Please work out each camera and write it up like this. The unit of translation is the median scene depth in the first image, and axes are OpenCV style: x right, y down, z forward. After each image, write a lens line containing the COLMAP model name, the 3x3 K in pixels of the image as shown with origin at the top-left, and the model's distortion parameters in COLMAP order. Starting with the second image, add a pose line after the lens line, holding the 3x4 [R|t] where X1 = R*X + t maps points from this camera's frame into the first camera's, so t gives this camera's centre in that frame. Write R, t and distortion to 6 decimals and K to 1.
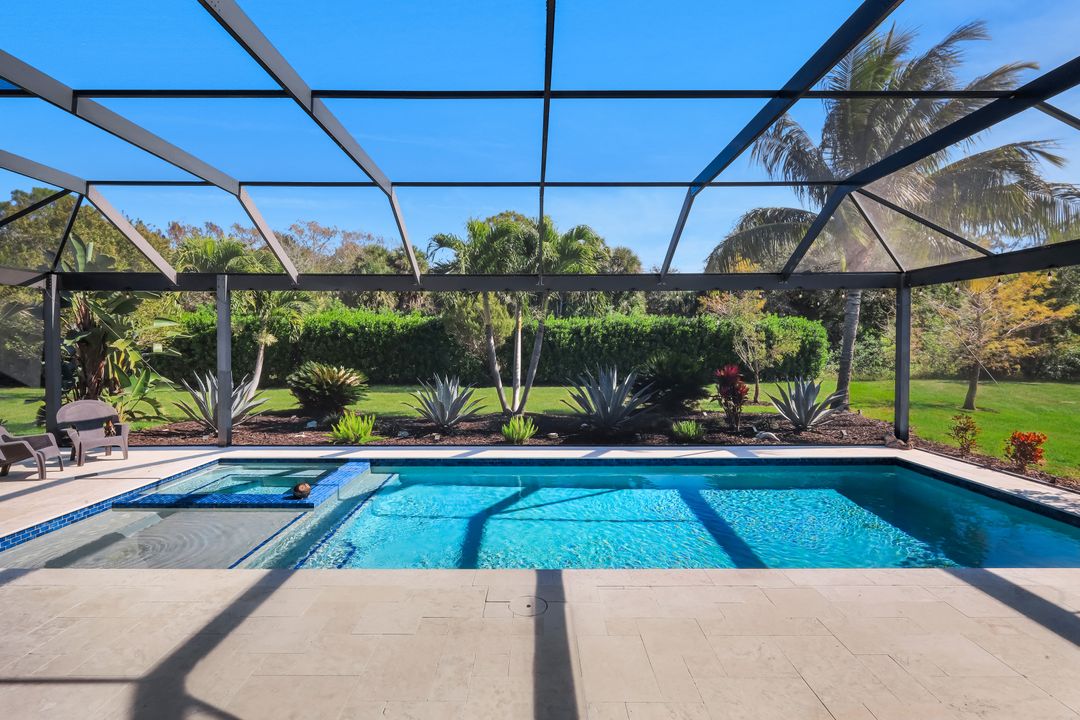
lens RADIAL K [[520.2, 0, 535.8], [0, 520.2, 356.7], [0, 0, 1]] dist [-0.001205, -0.001732]
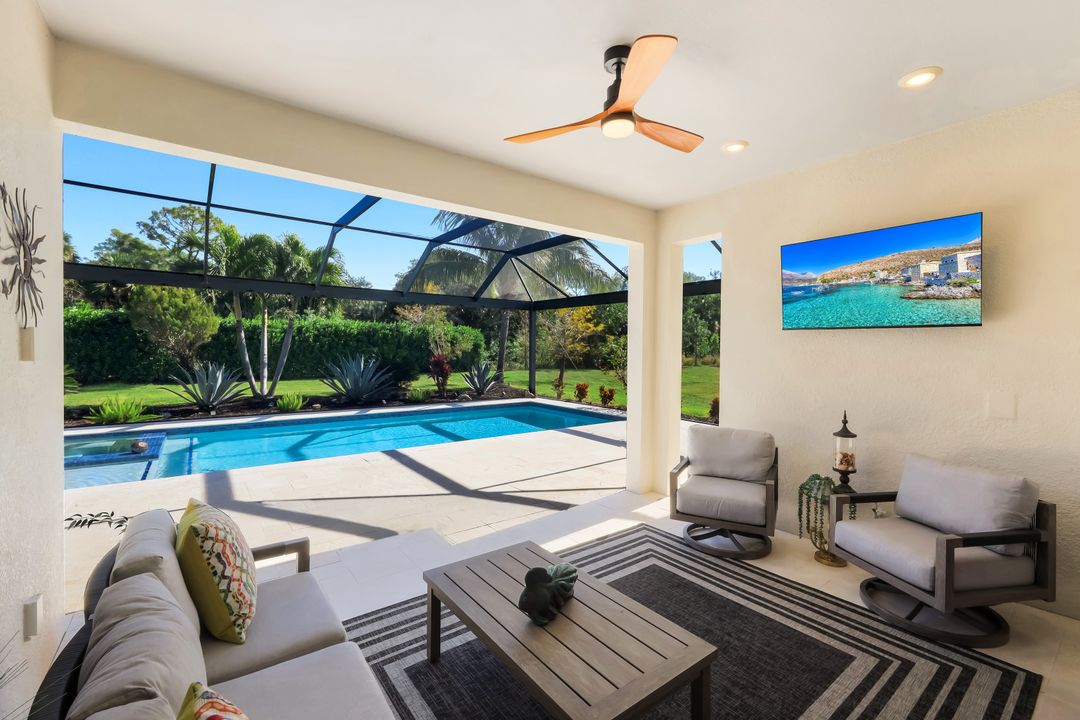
lens RADIAL K [[457.4, 0, 531.2], [0, 457.4, 353.1], [0, 0, 1]] dist [0.004182, 0.000240]
pose [[0.806110, 0.005709, 0.591739, -0.202989], [0.002891, 0.999904, -0.013585, 0.031844], [-0.591759, 0.012662, 0.806015, -0.239155]]
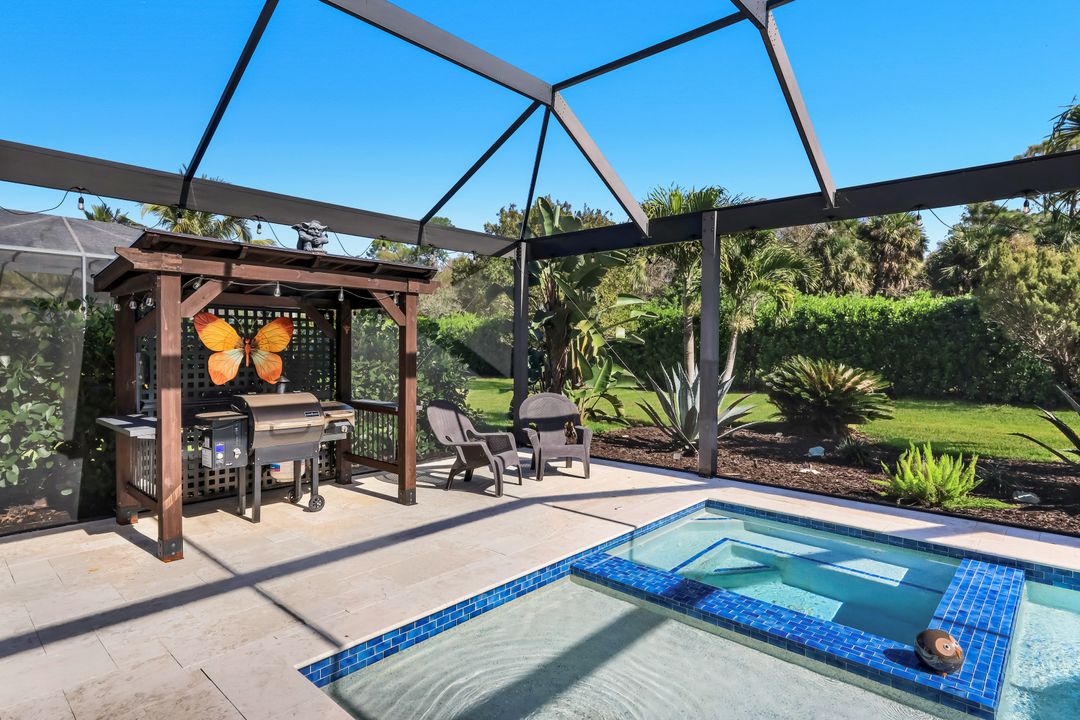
lens RADIAL K [[577.1, 0, 537.9], [0, 577.1, 360.4], [0, 0, 1]] dist [0.001597, -0.001876]
pose [[0.733141, 0.020236, -0.679776, -0.220946], [-0.020487, 0.999761, 0.007666, 0.021611], [0.679768, 0.008307, 0.733380, 0.270223]]
